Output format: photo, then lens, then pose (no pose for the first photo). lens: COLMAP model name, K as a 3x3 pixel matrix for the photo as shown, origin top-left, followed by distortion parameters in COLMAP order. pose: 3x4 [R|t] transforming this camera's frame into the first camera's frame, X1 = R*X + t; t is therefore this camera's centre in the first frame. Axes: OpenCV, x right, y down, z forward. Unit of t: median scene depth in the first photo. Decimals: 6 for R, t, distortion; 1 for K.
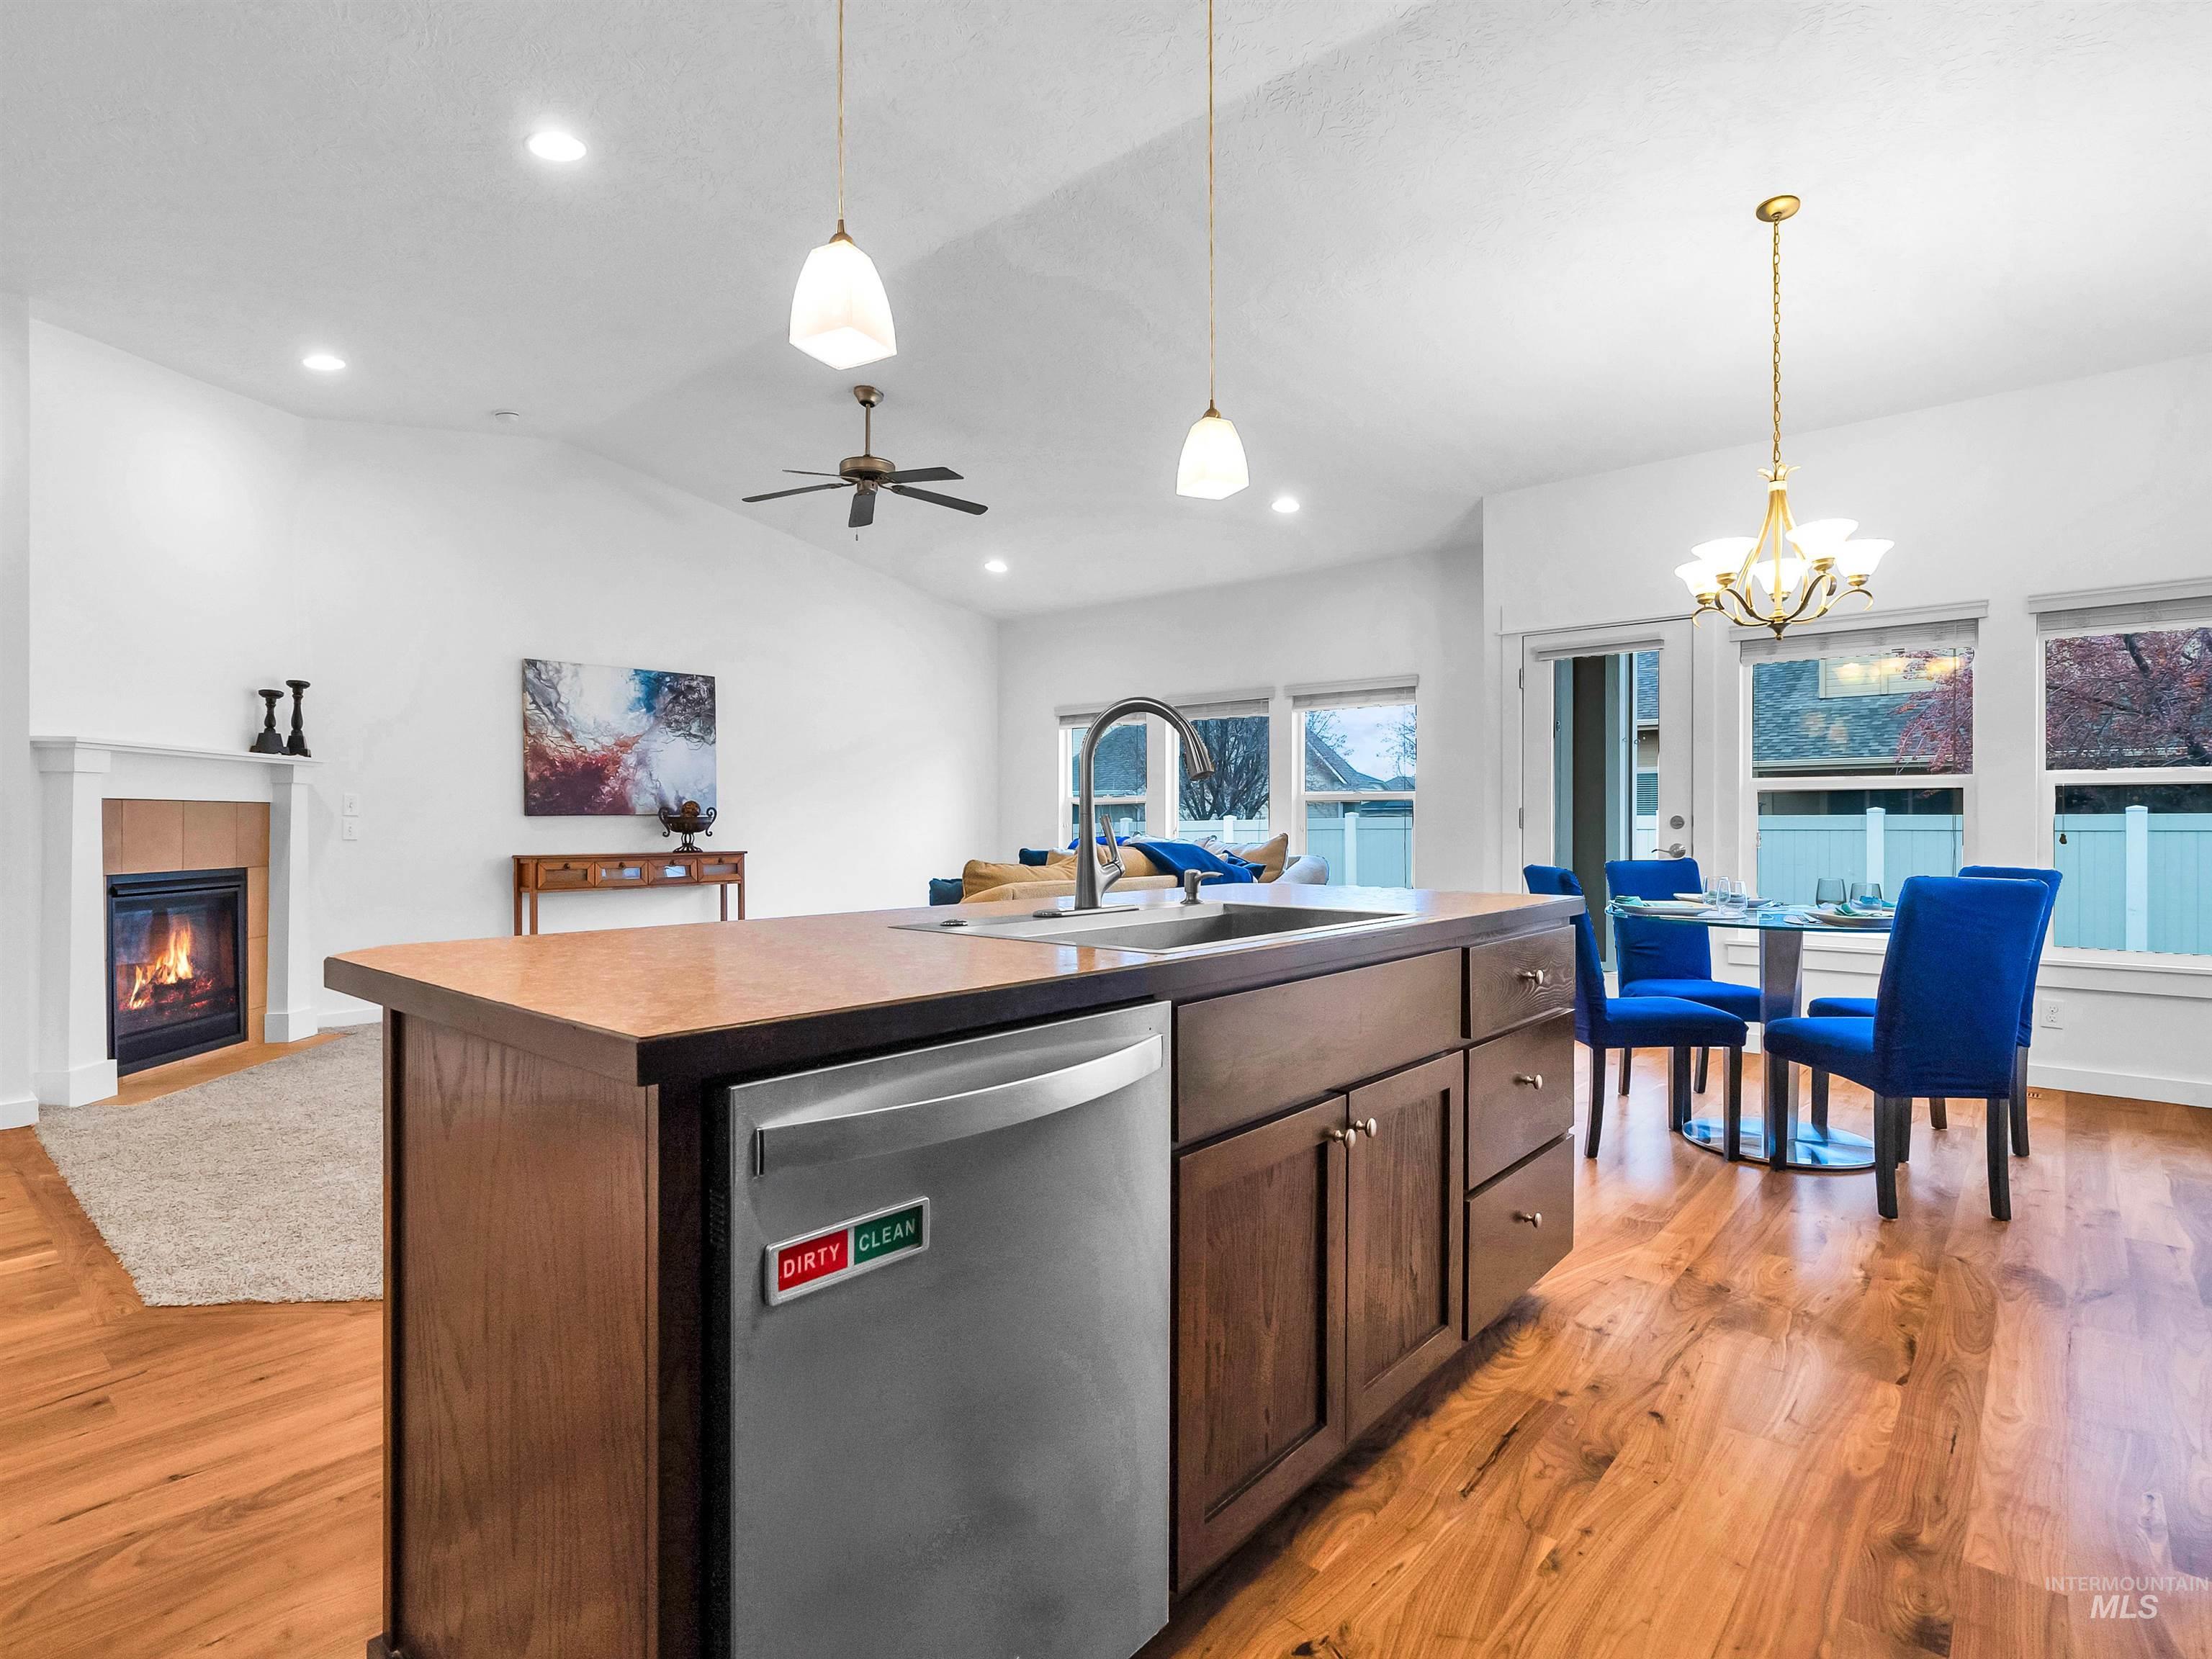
lens RADIAL K [[1124.7, 0, 1082.9], [0, 1124.7, 819.9], [0, 0, 1]] dist [-0.005220, 0.004146]
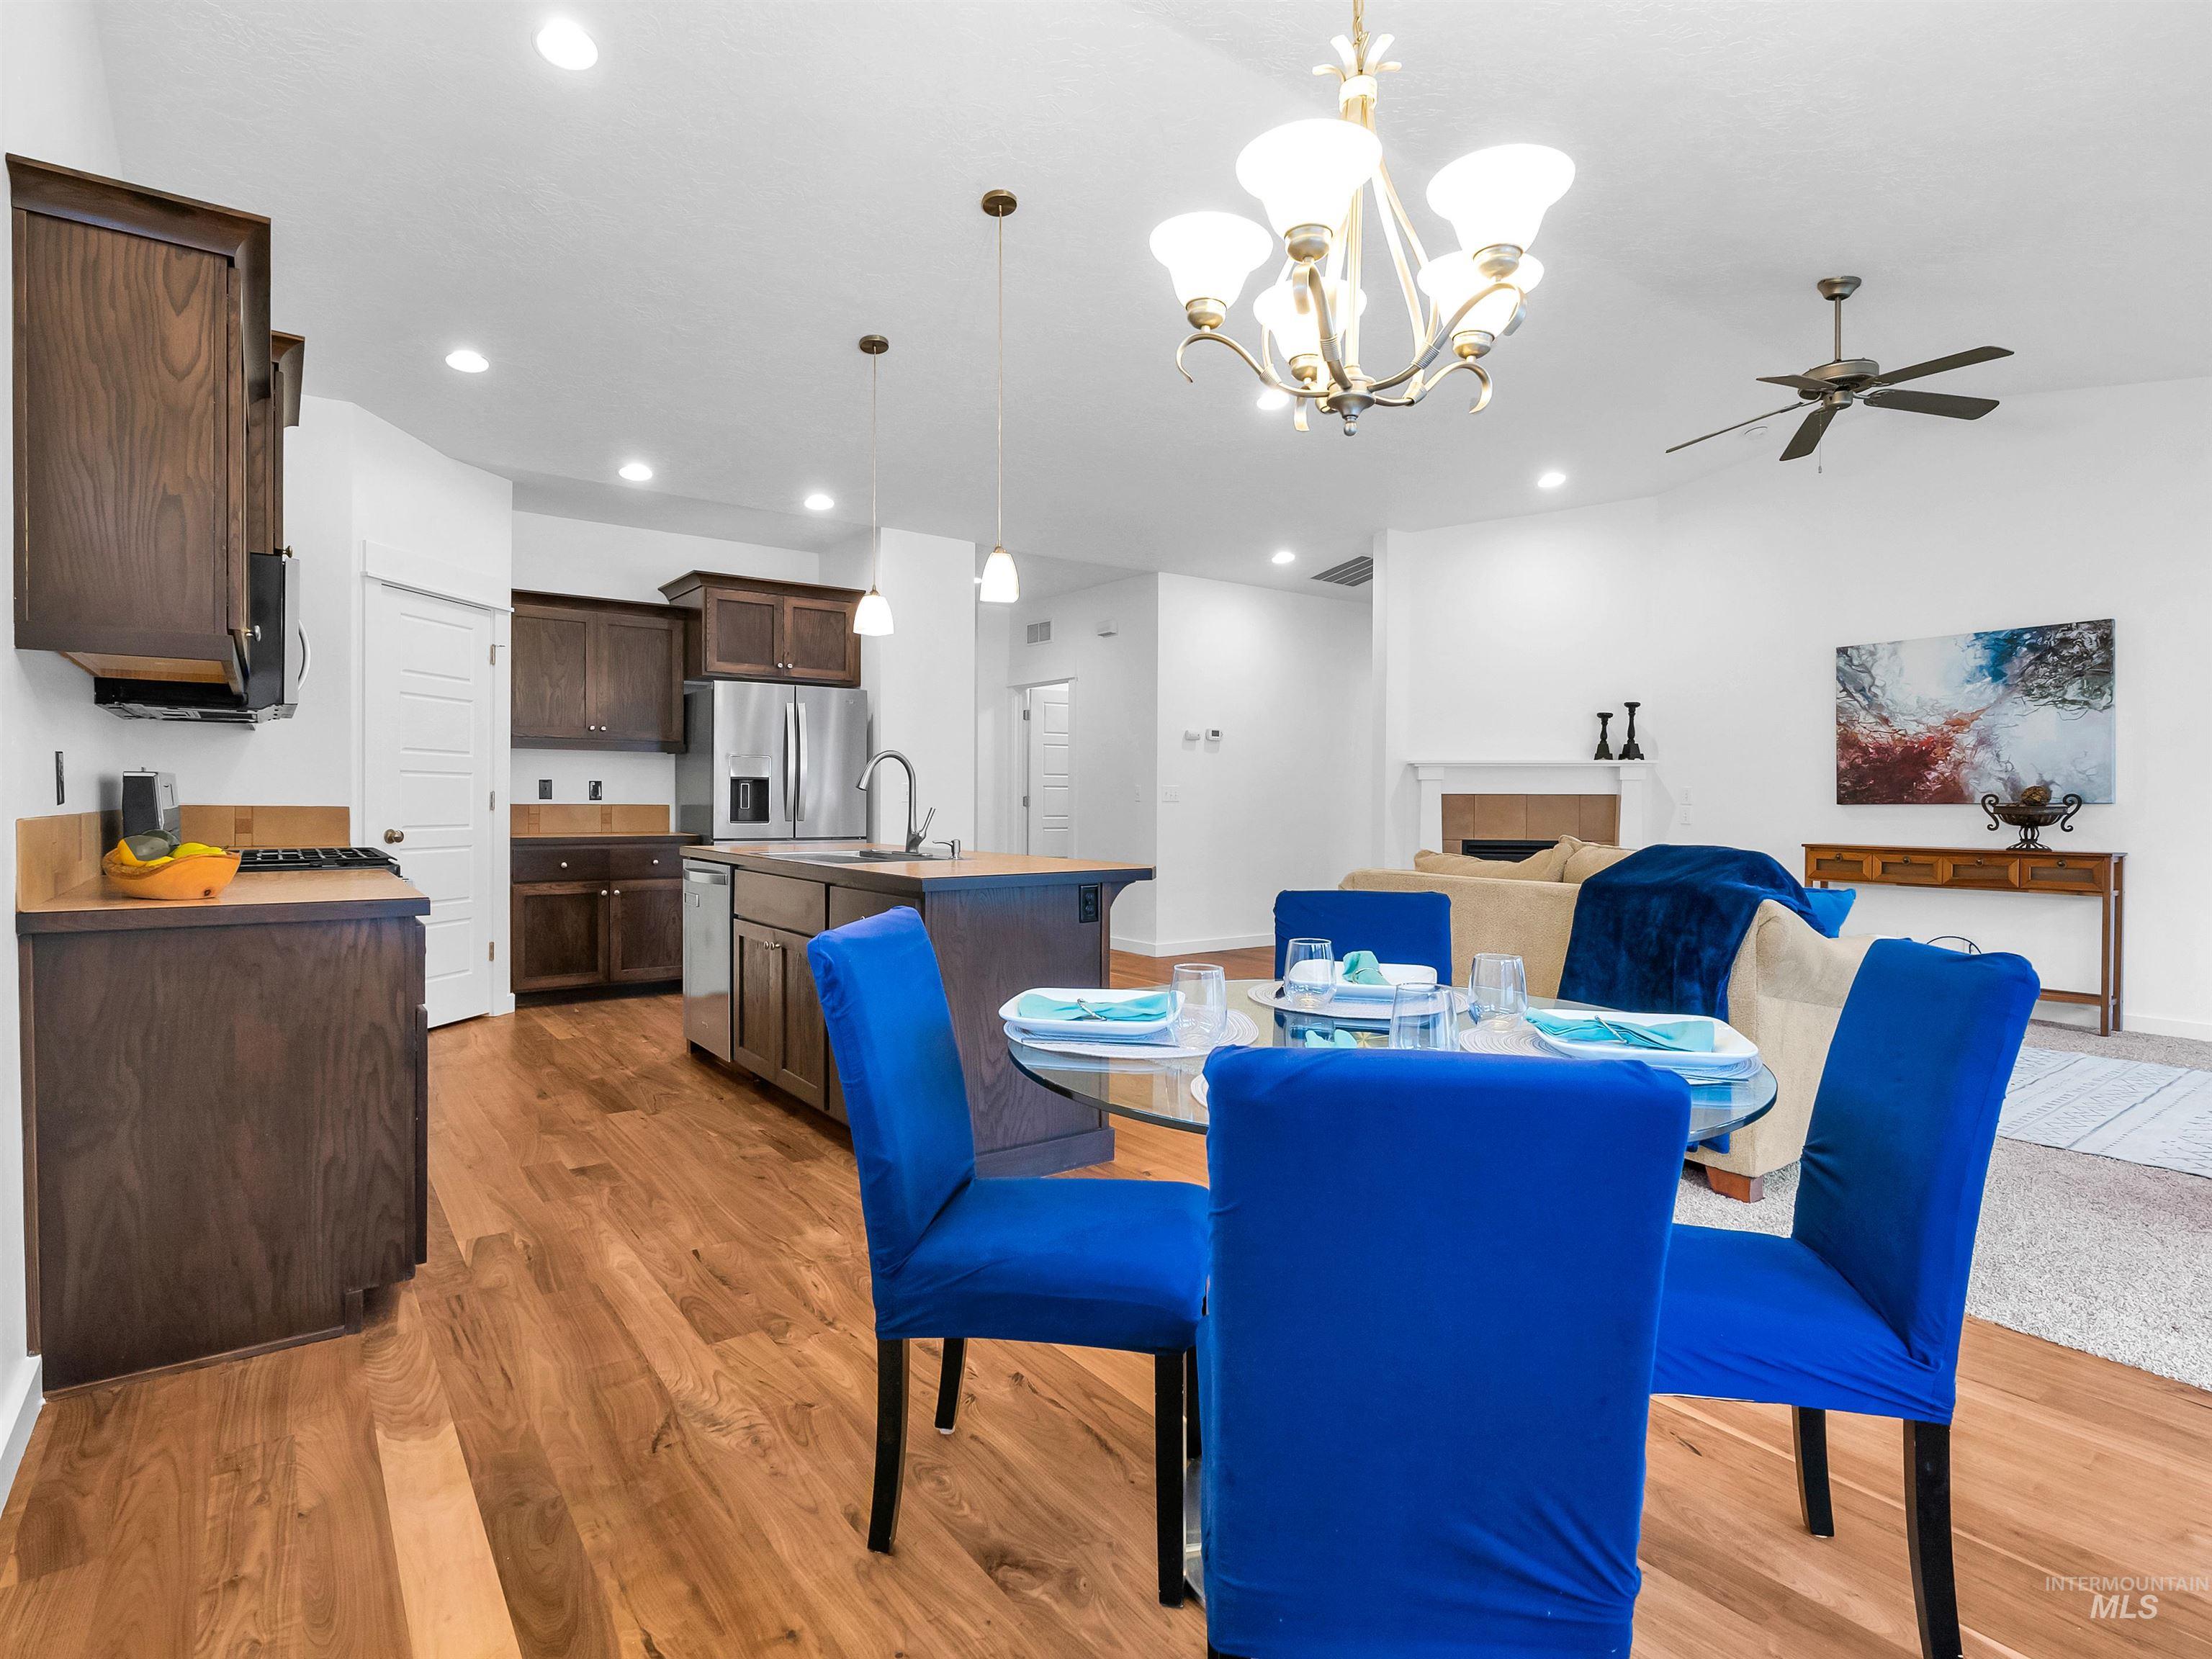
lens RADIAL K [[1124.7, 0, 1097.0], [0, 1124.7, 815.4], [0, 0, 1]] dist [-0.005220, 0.004146]
pose [[-0.209710, 0.010531, -0.977707, 0.686815], [-0.003722, 0.999926, 0.011568, -0.003533], [0.977756, 0.006065, -0.209656, 0.626255]]
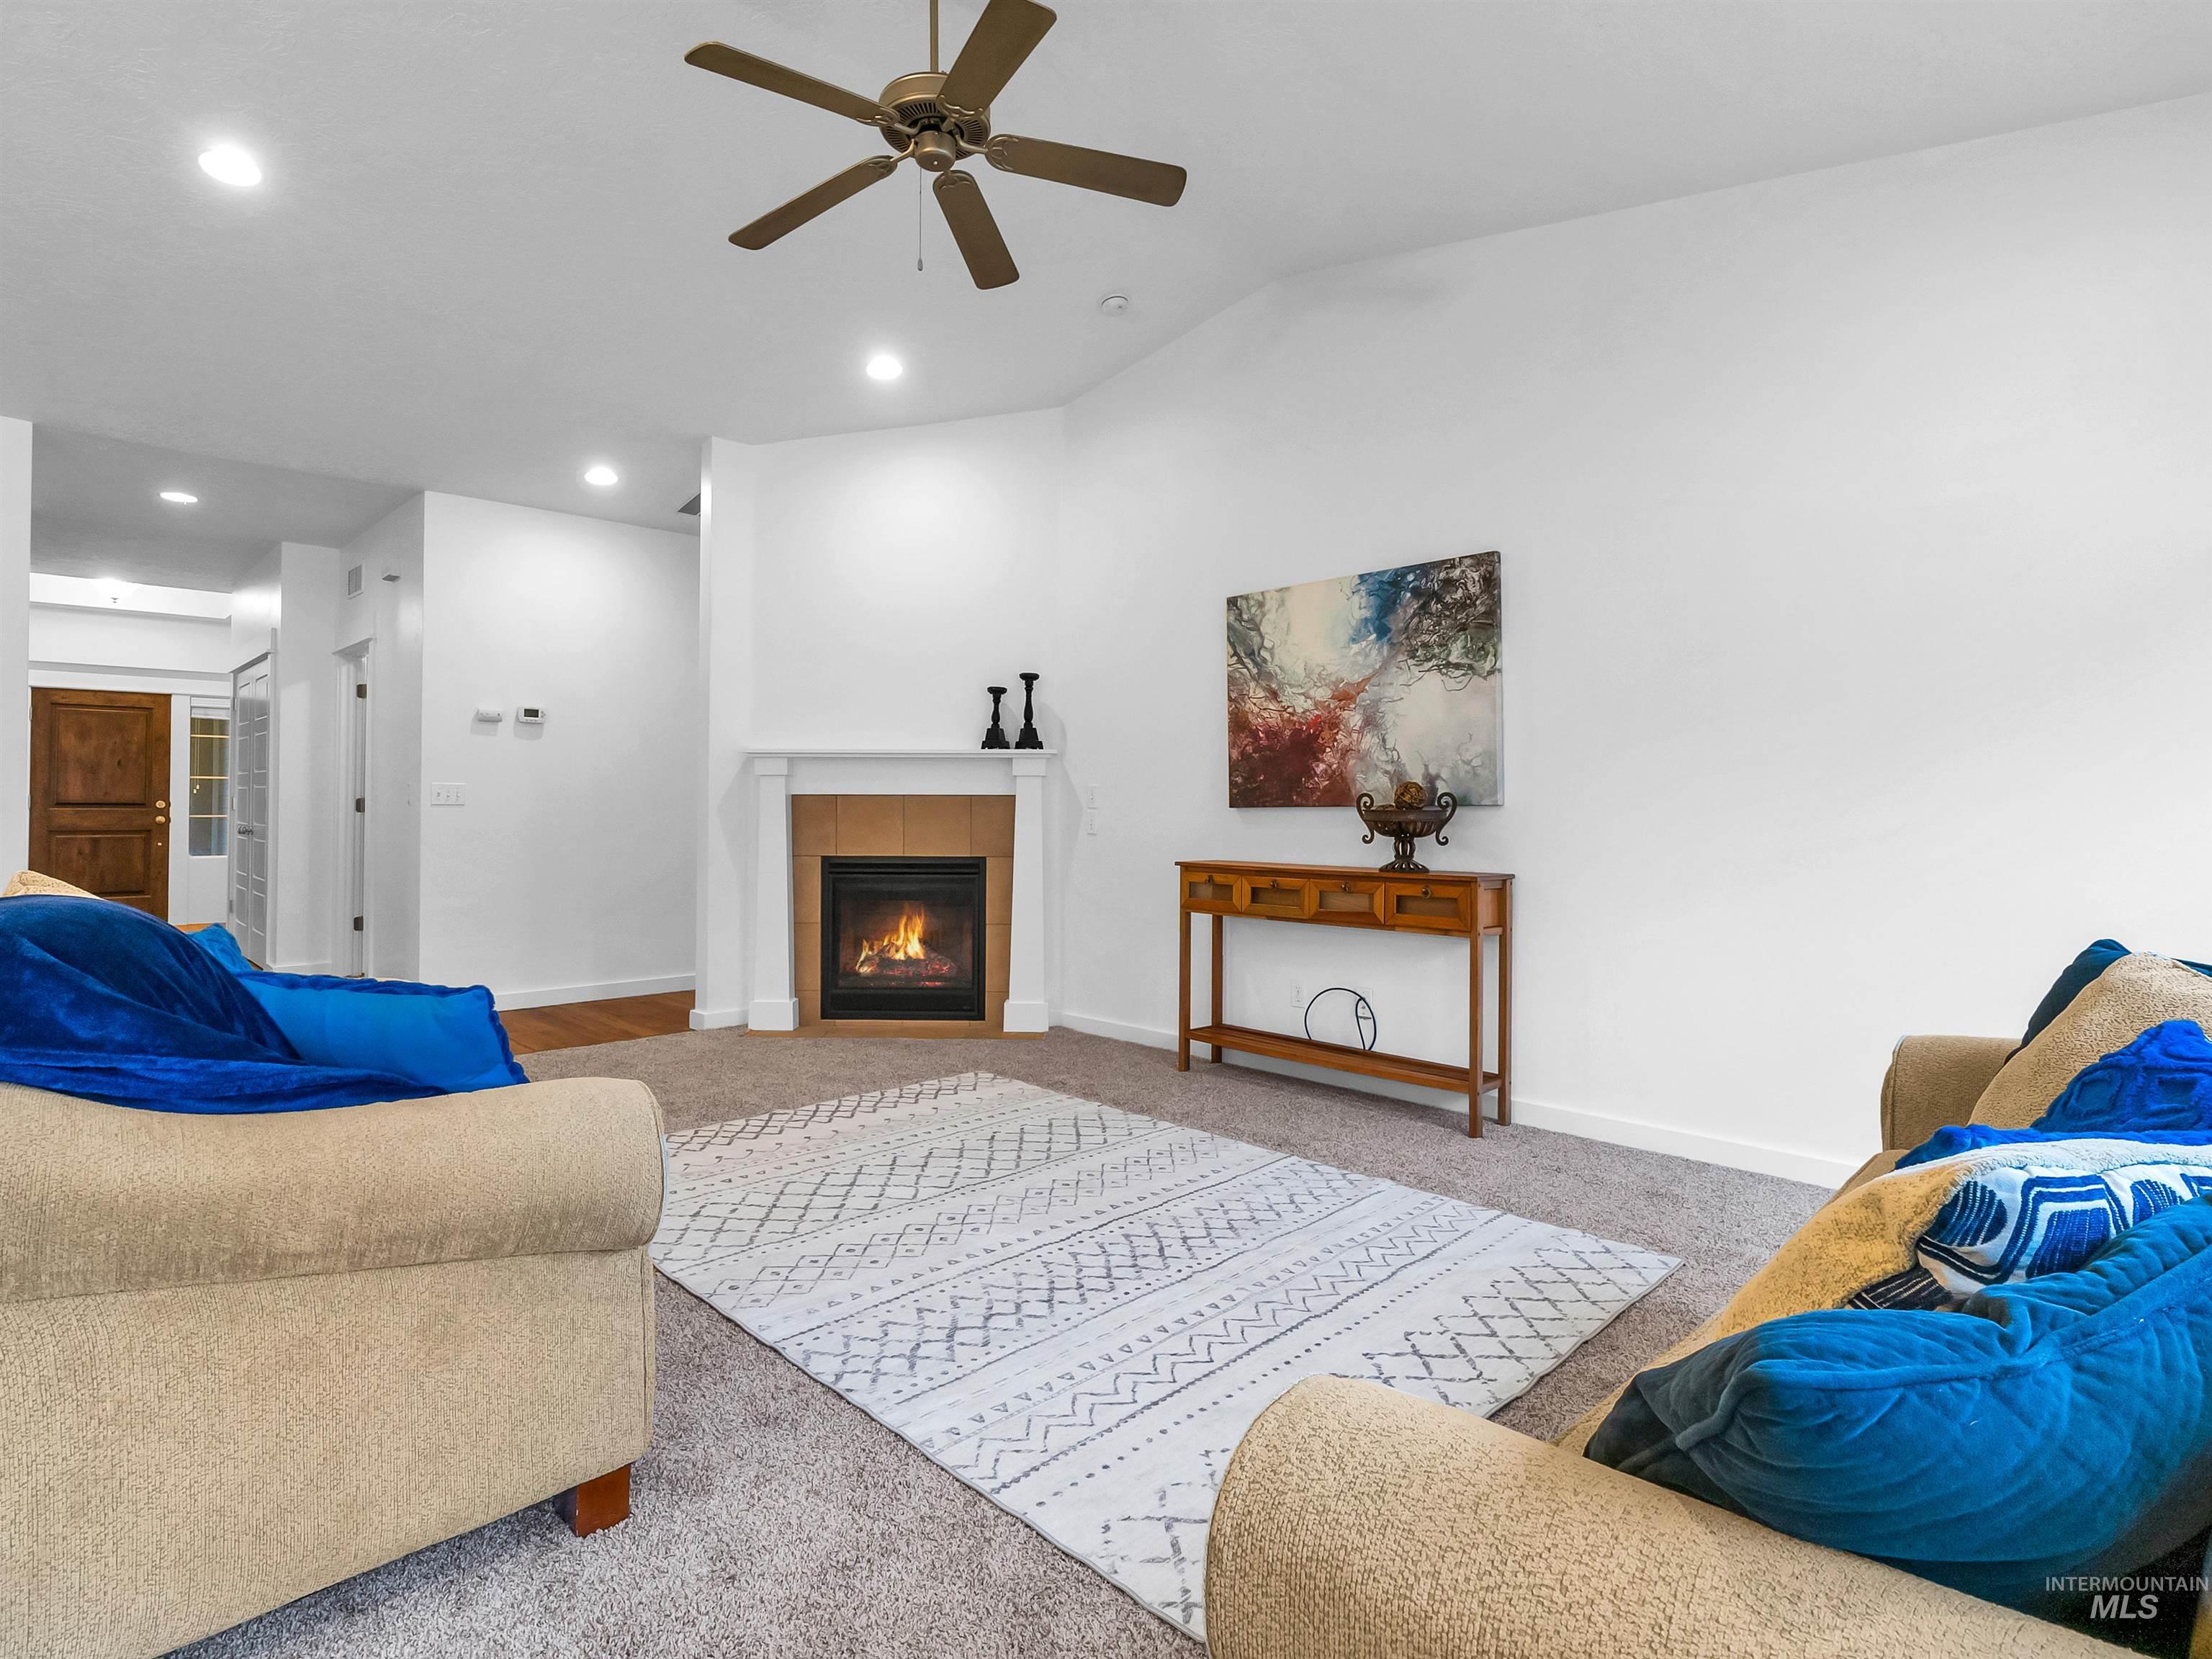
lens RADIAL K [[1124.7, 0, 1087.5], [0, 1124.7, 784.8], [0, 0, 1]] dist [-0.005220, 0.004146]
pose [[-0.067359, -0.017789, -0.997570, 0.281821], [-0.000739, 0.999842, -0.017780, -0.006229], [0.997729, -0.000461, -0.067361, 1.058343]]
